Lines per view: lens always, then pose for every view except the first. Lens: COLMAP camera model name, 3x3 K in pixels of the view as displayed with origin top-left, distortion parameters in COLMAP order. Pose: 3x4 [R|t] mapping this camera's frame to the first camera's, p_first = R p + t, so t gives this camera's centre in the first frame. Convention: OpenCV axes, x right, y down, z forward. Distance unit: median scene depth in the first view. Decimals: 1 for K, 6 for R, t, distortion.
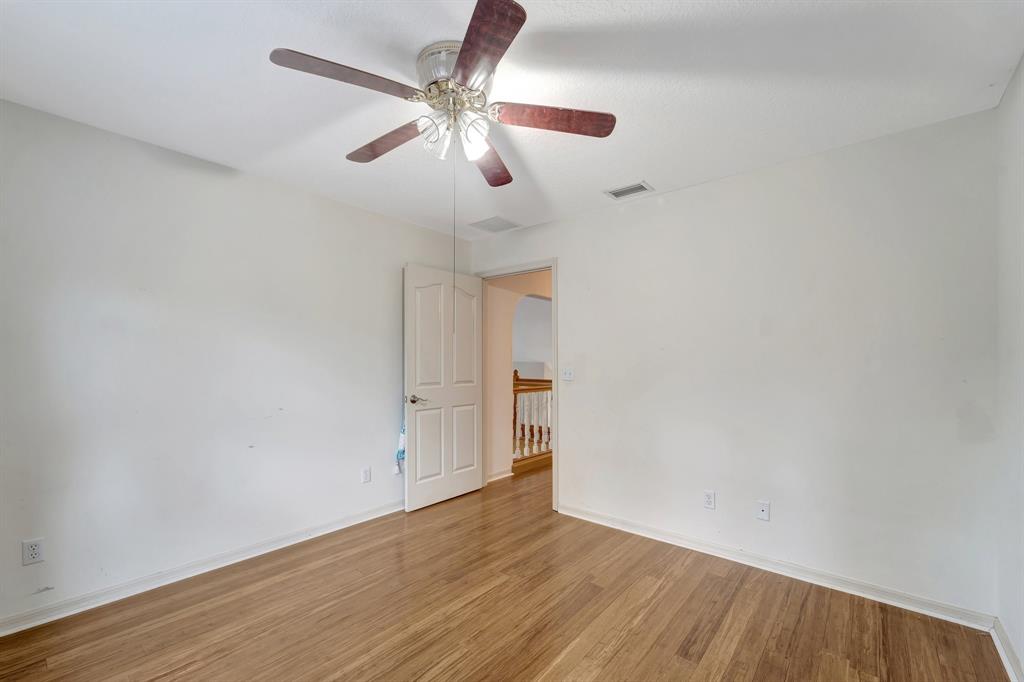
lens RADIAL K [[420.0, 0, 512.4], [0, 420.0, 361.6], [0, 0, 1]] dist [-0.001434, -0.000690]
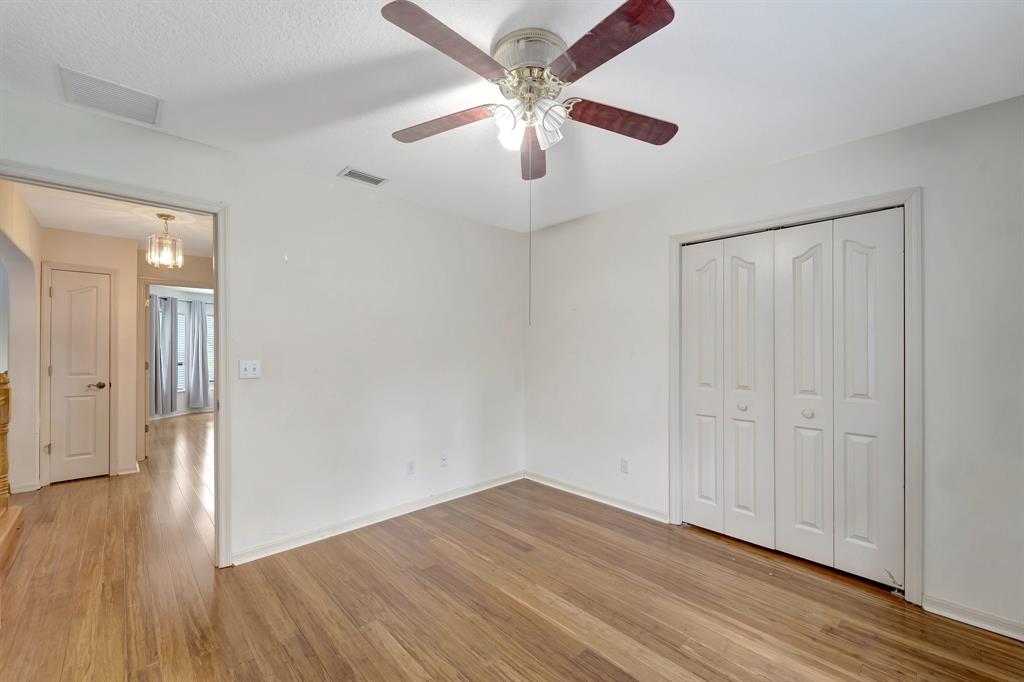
lens RADIAL K [[420.0, 0, 518.3], [0, 420.0, 347.9], [0, 0, 1]] dist [-0.001434, -0.000690]
pose [[0.095357, 0.001991, 0.995441, -0.832146], [0.001750, 0.999996, -0.002168, -0.008144], [-0.995442, 0.001949, 0.095353, 0.691965]]
